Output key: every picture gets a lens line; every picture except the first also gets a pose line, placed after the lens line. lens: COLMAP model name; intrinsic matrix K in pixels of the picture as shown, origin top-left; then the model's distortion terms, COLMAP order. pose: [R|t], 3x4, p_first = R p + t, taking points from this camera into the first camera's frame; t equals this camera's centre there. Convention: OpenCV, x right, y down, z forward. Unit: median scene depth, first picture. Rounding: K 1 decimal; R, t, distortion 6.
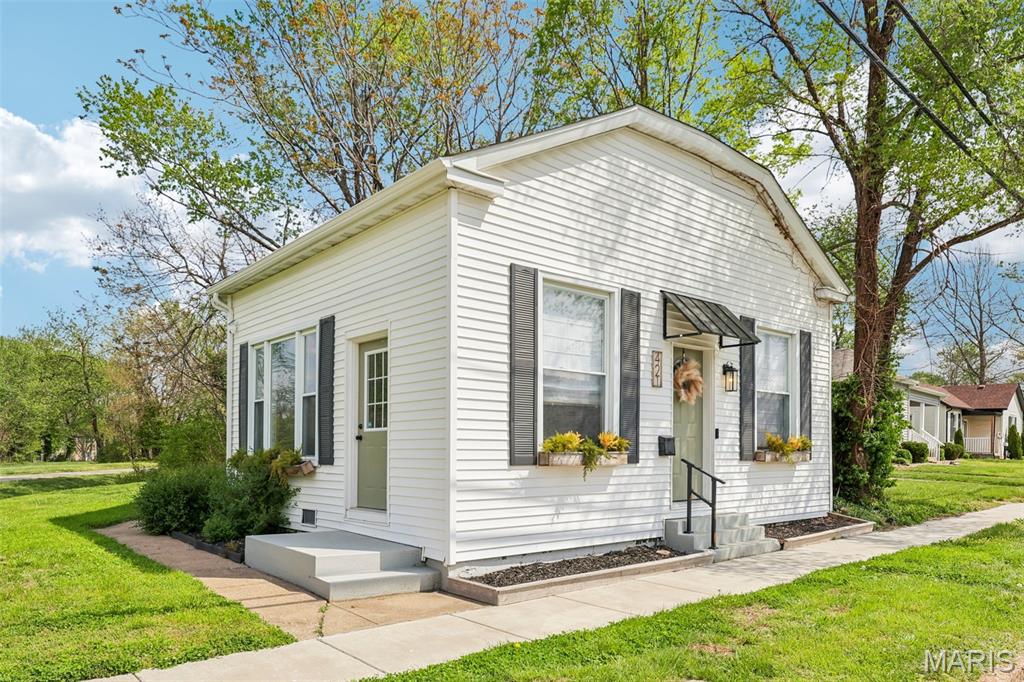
lens RADIAL K [[689.4, 0, 510.7], [0, 689.4, 352.3], [0, 0, 1]] dist [-0.001211, 0.000376]
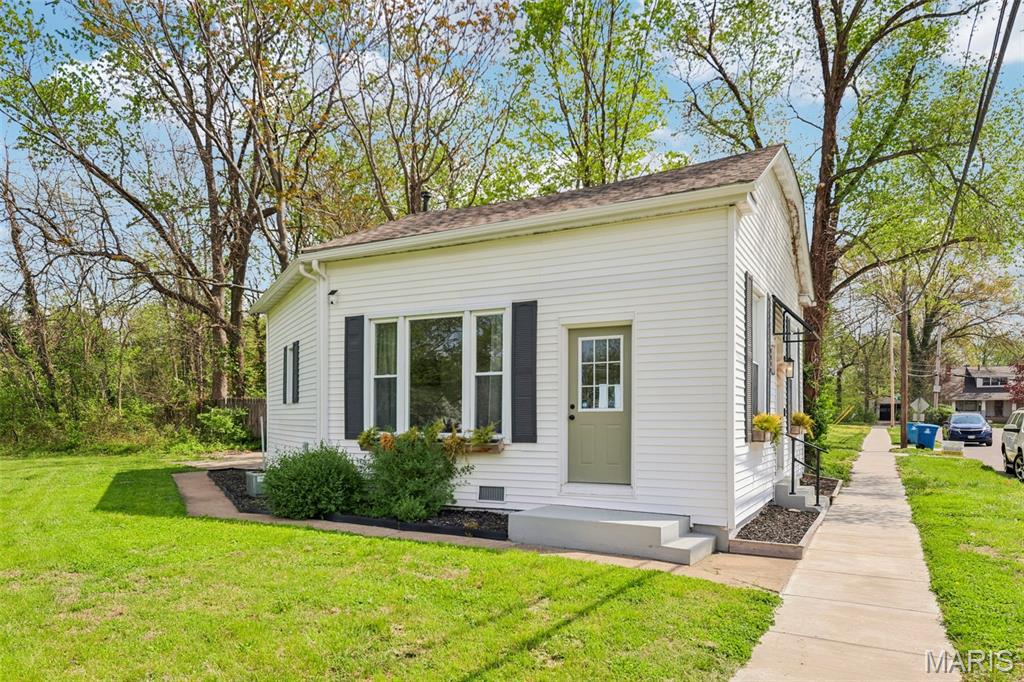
lens RADIAL K [[665.2, 0, 512.0], [0, 665.2, 341.0], [0, 0, 1]] dist [0.025443, 0.001208]
pose [[0.929253, 0.042500, 0.366990, -0.729534], [-0.051183, 0.998592, 0.013955, -0.004652], [-0.365880, -0.031751, 0.930120, 0.078897]]
